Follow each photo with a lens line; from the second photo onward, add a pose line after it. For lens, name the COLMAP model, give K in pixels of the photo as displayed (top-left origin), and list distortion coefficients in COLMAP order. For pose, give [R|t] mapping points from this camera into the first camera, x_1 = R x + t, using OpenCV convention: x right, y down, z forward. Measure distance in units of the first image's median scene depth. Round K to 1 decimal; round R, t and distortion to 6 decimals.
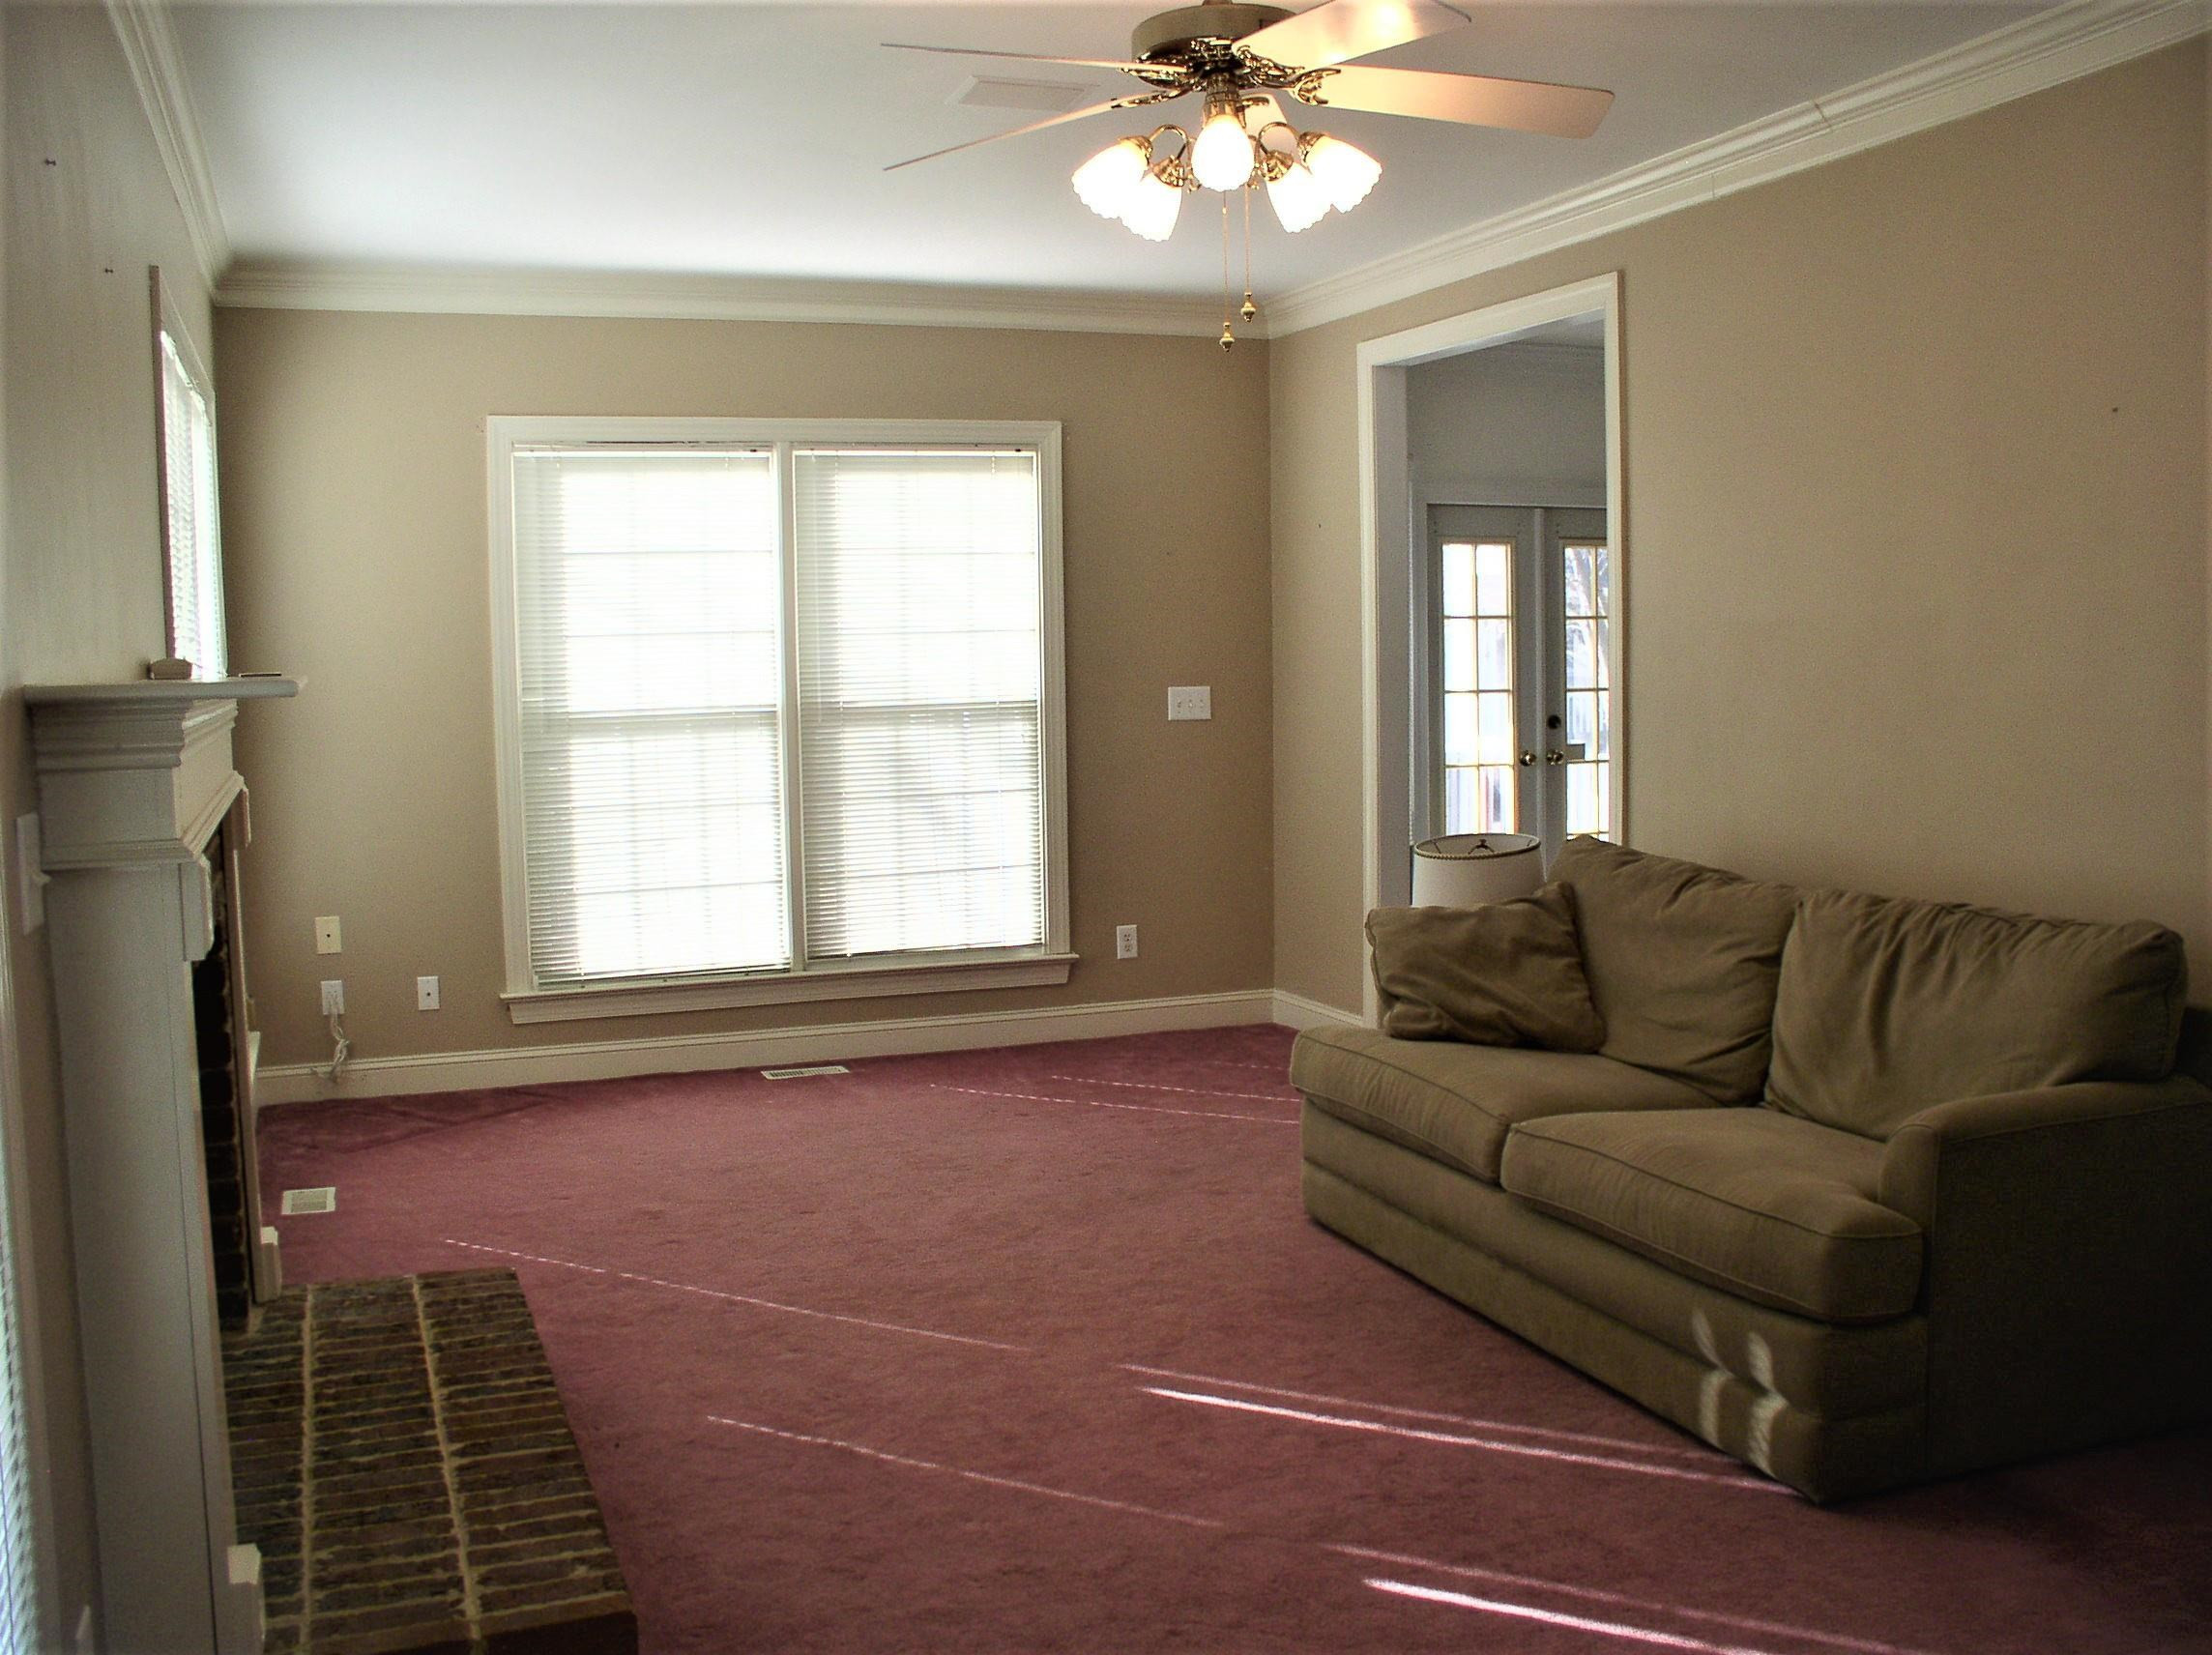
lens RADIAL K [[2071.8, 0, 1106.0], [0, 2071.8, 827.5], [0, 0, 1]] dist [-0.184758, 0.221888]
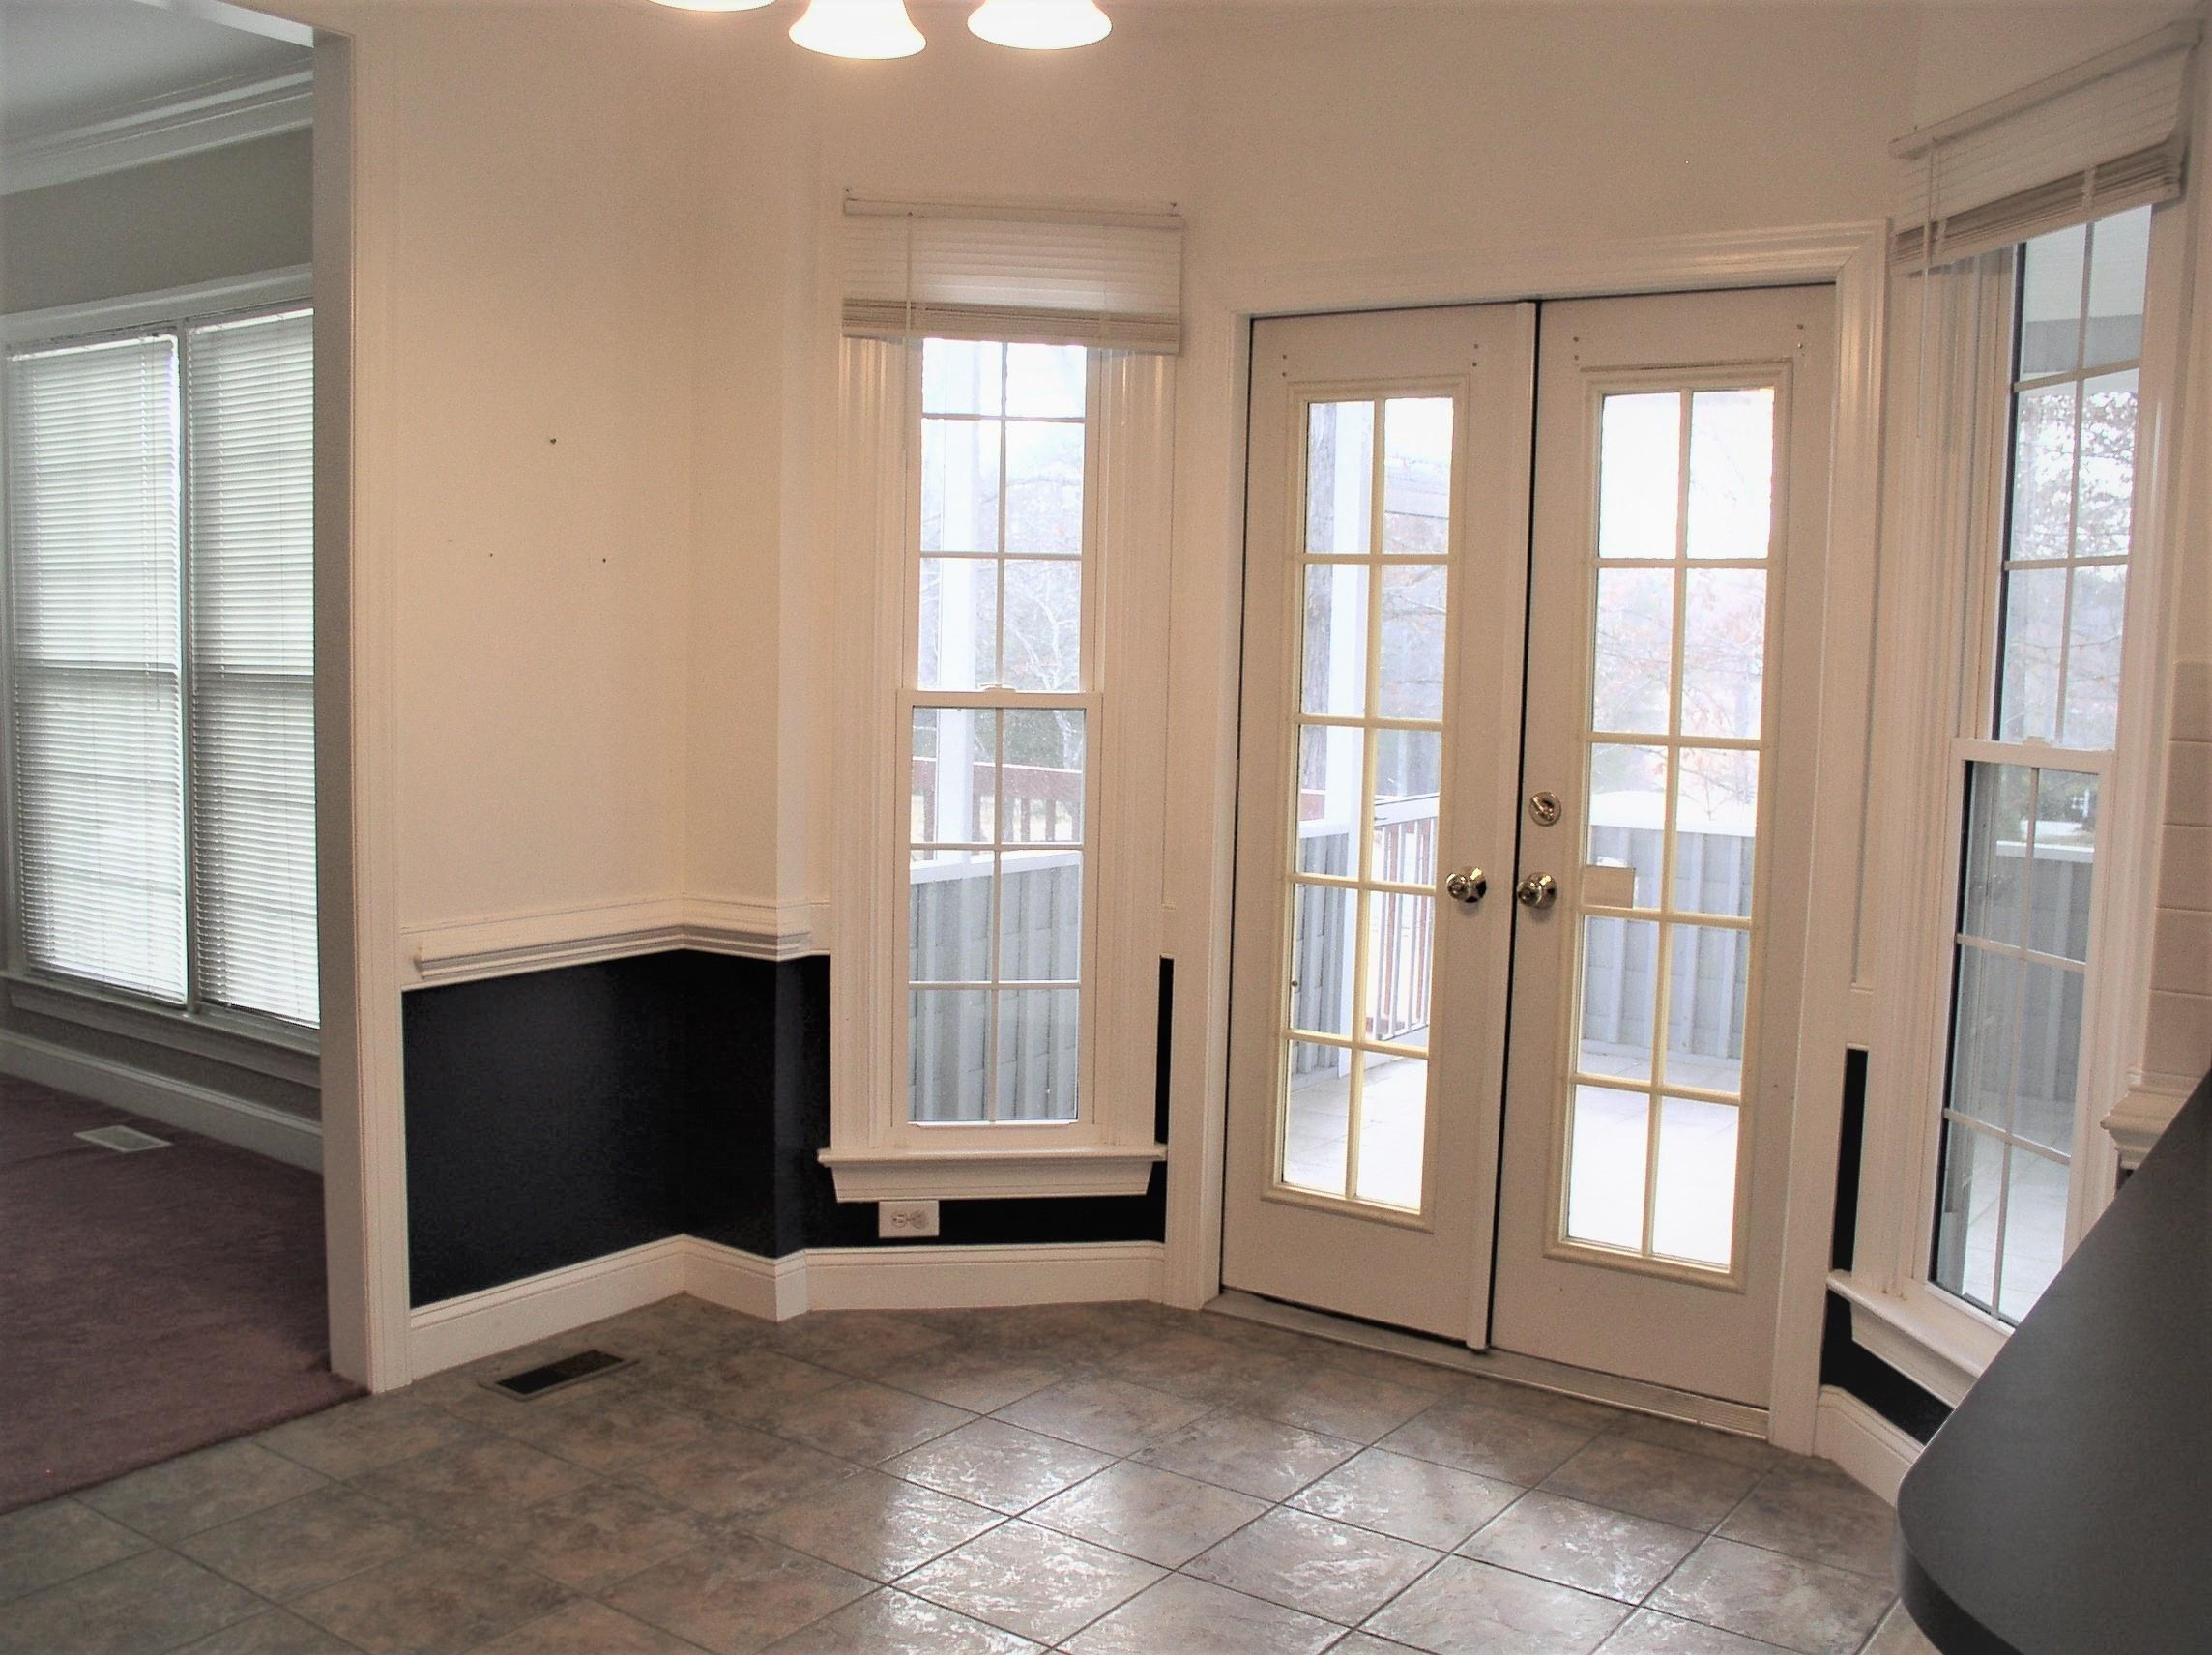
lens RADIAL K [[2071.8, 0, 1106.0], [0, 2071.8, 827.5], [0, 0, 1]] dist [-0.184758, 0.221888]
pose [[0.540075, 0.120257, -0.832981, 0.706850], [-0.093208, 0.992197, 0.082810, -0.100958], [0.836440, 0.032917, 0.547070, 0.945768]]
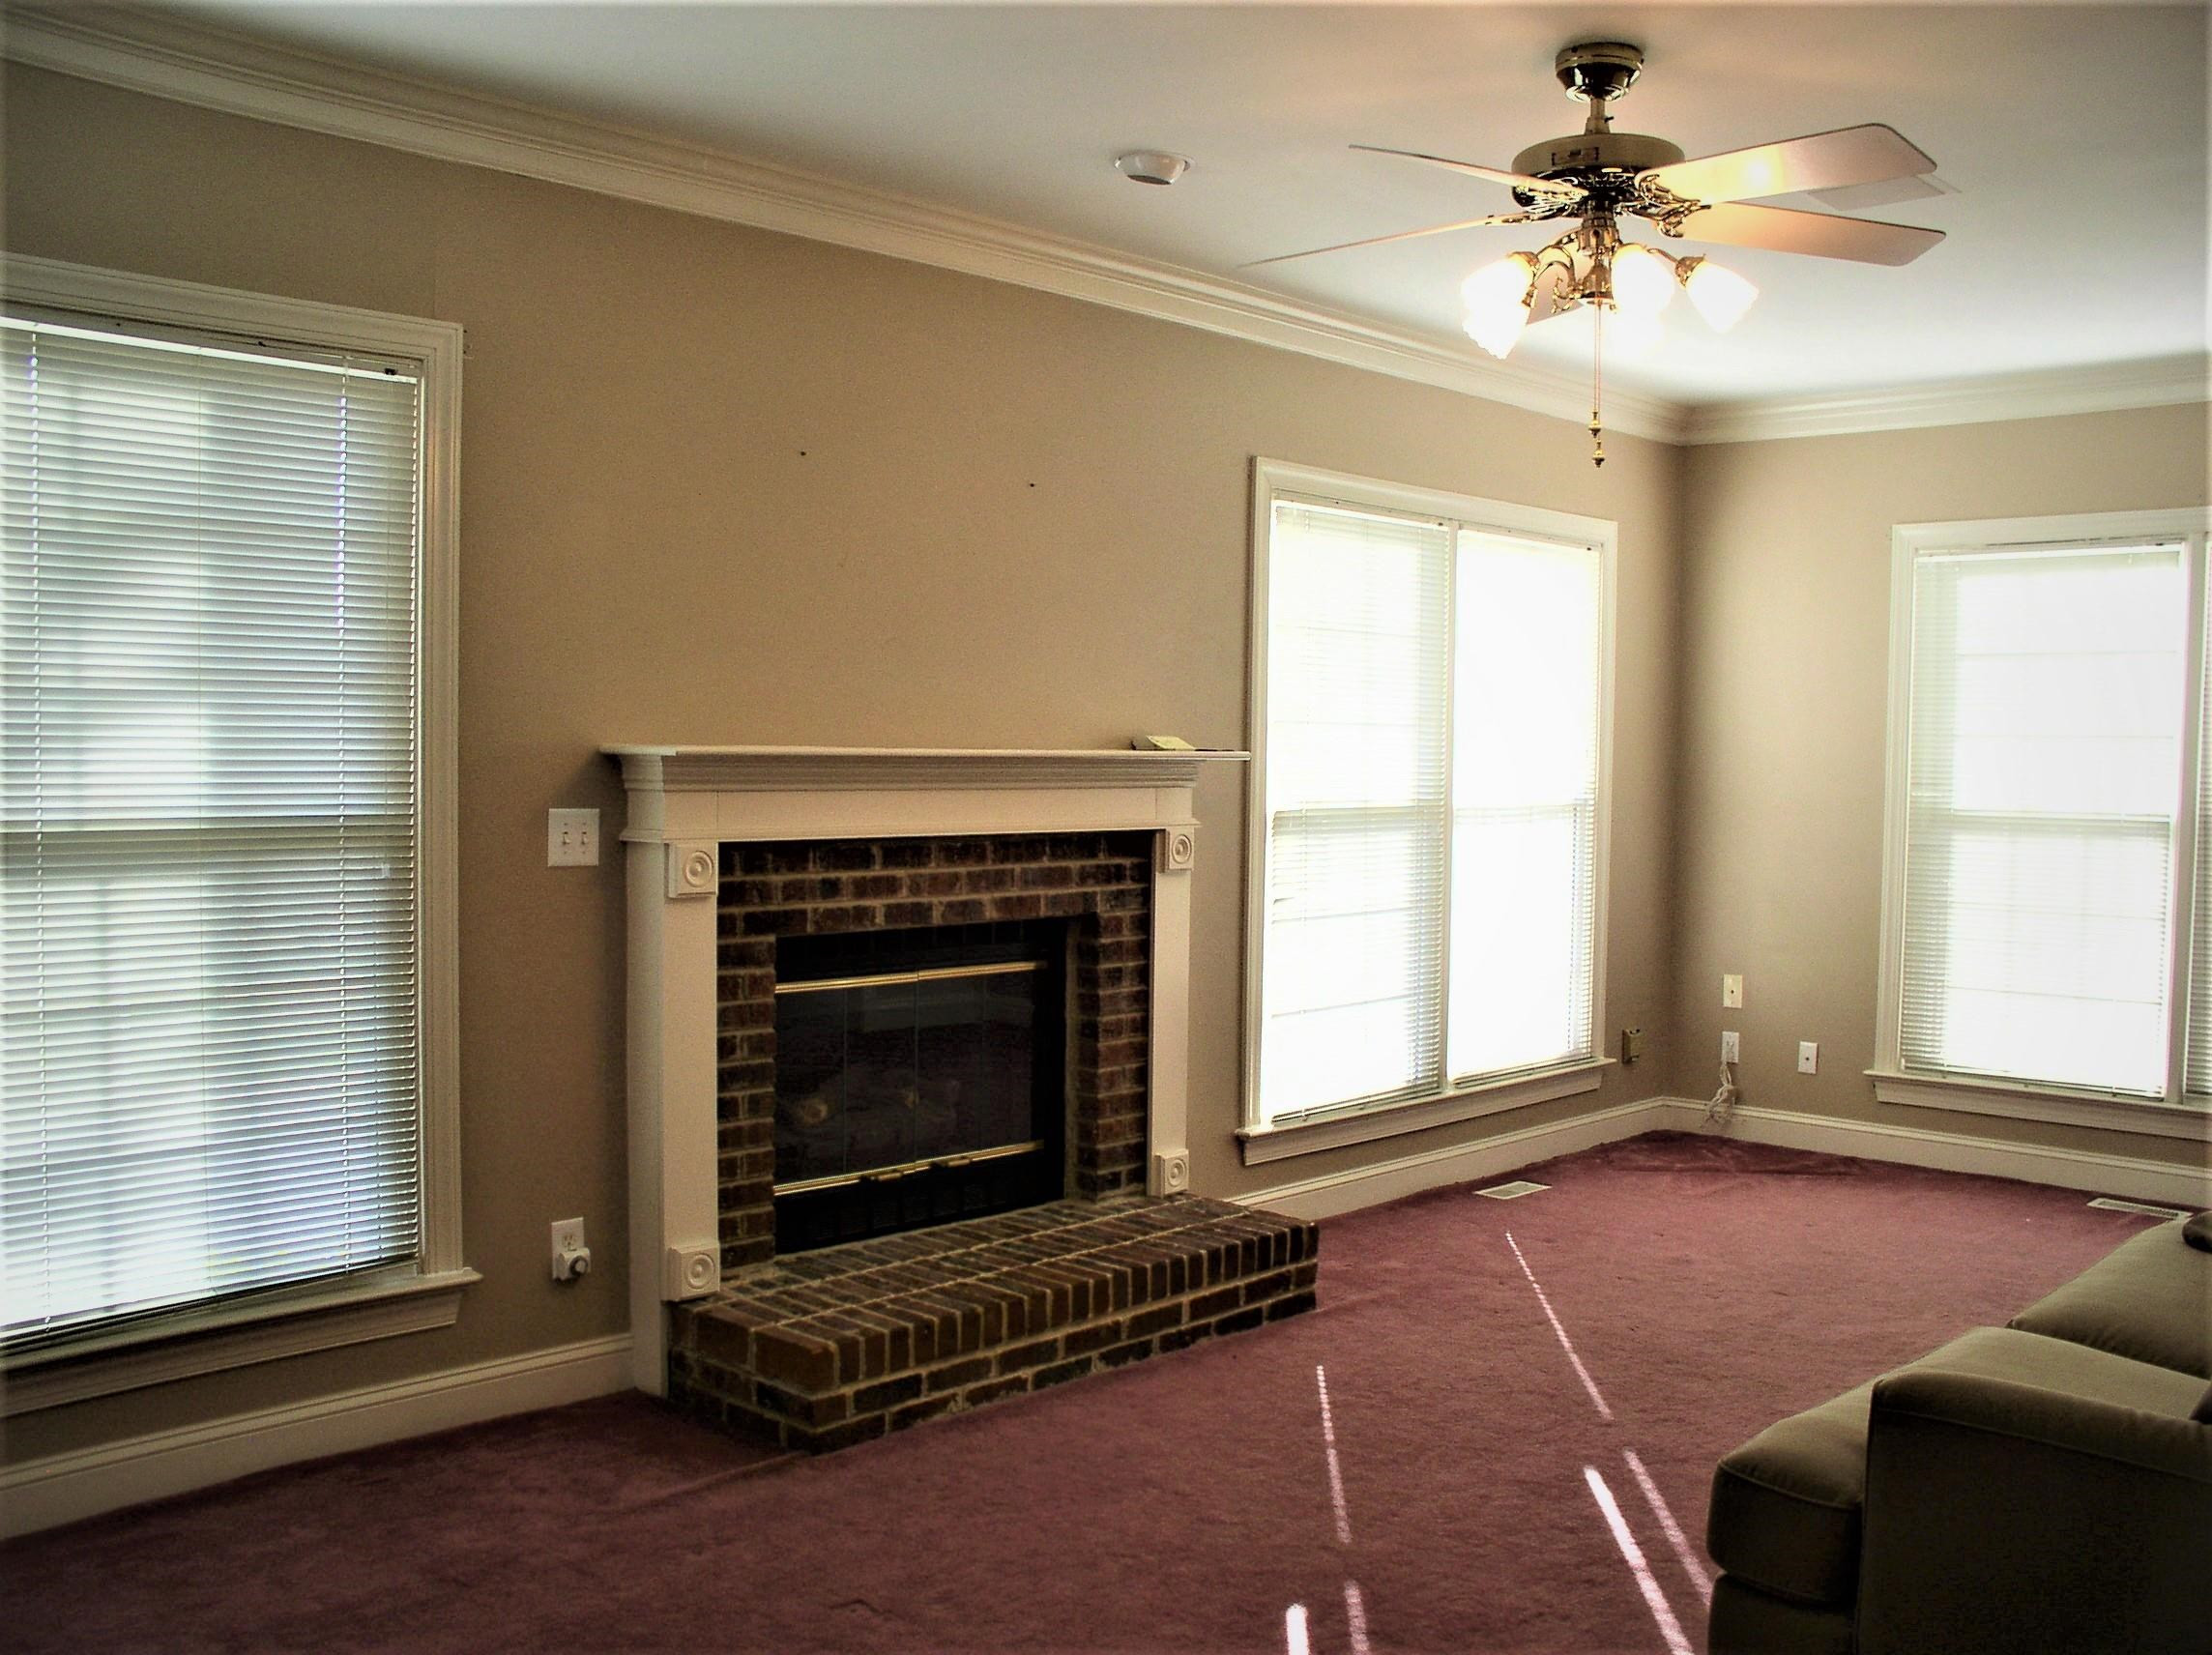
lens RADIAL K [[2071.8, 0, 1106.0], [0, 2071.8, 827.5], [0, 0, 1]] dist [-0.184758, 0.221888]
pose [[0.427273, 0.059678, -0.902151, 0.485426], [-0.098355, 0.994966, 0.019236, -0.025463], [0.898757, 0.080512, 0.430991, 0.188316]]
